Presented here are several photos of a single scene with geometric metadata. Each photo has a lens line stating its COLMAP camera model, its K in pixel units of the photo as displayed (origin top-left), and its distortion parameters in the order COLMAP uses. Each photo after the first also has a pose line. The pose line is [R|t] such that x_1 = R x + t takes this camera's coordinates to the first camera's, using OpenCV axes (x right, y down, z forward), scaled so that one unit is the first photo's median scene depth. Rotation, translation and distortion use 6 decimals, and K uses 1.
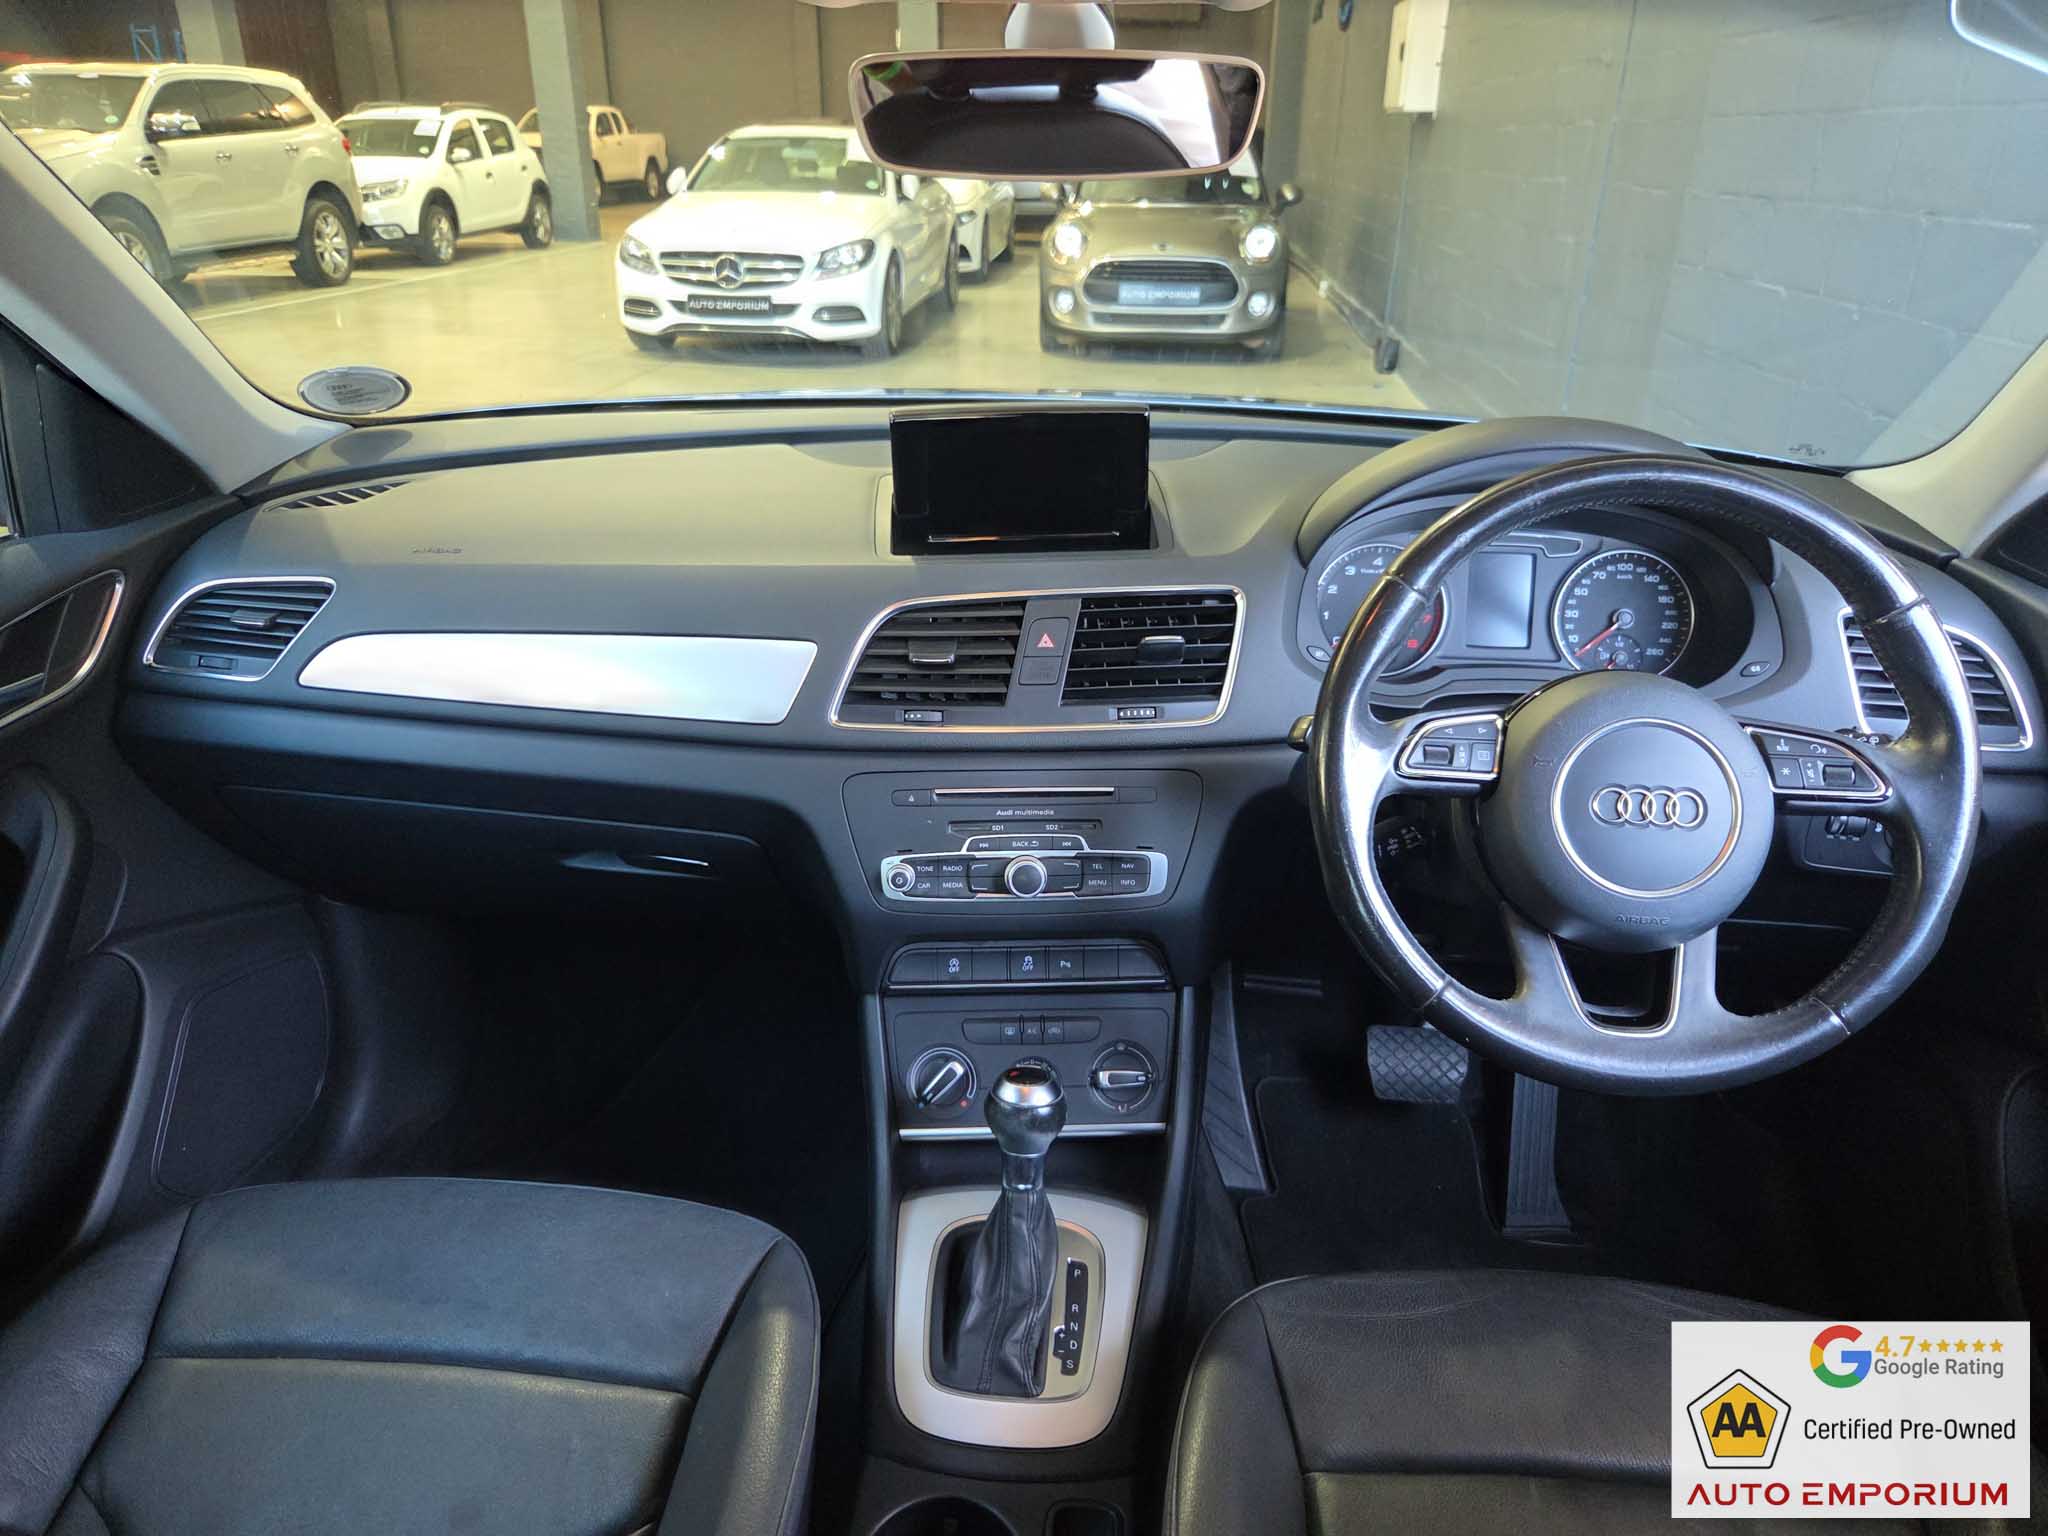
lens RADIAL K [[1391.0, 0, 1029.1], [0, 1391.0, 760.7], [0, 0, 1]] dist [0.057210, -0.054711]
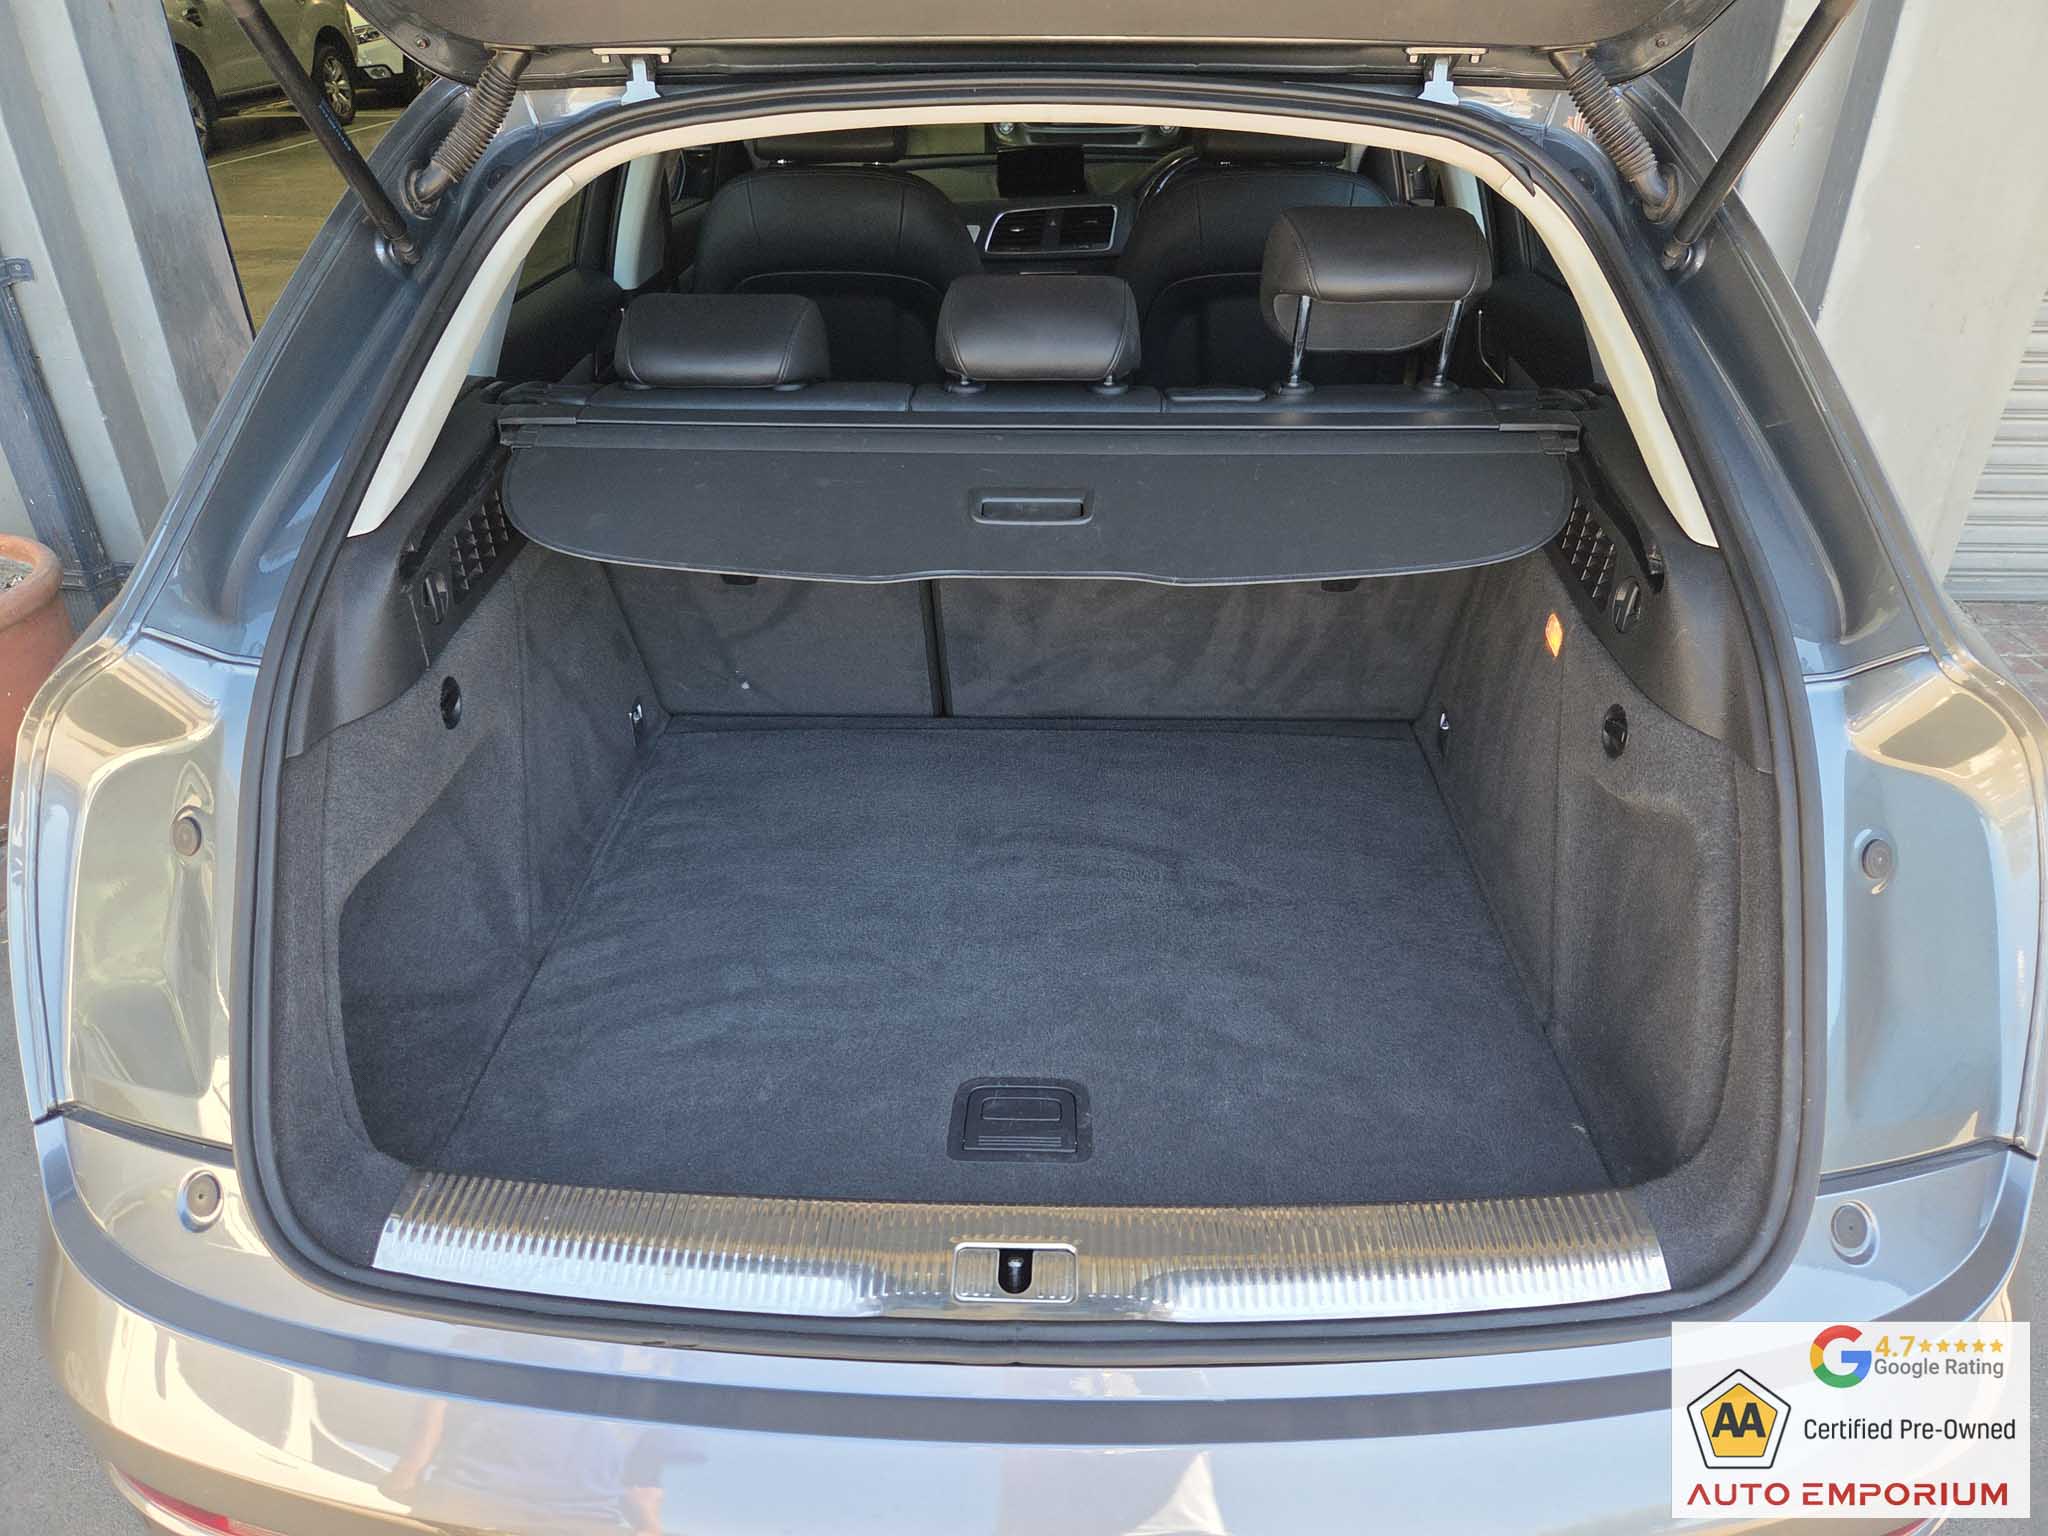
lens RADIAL K [[1391.0, 0, 1029.1], [0, 1391.0, 760.7], [0, 0, 1]] dist [0.057210, -0.054711]
pose [[0.998292, -0.038441, 0.044001, -0.216531], [0.033692, 0.994005, 0.104014, 0.740652], [-0.047736, -0.102354, 0.993602, -2.122016]]
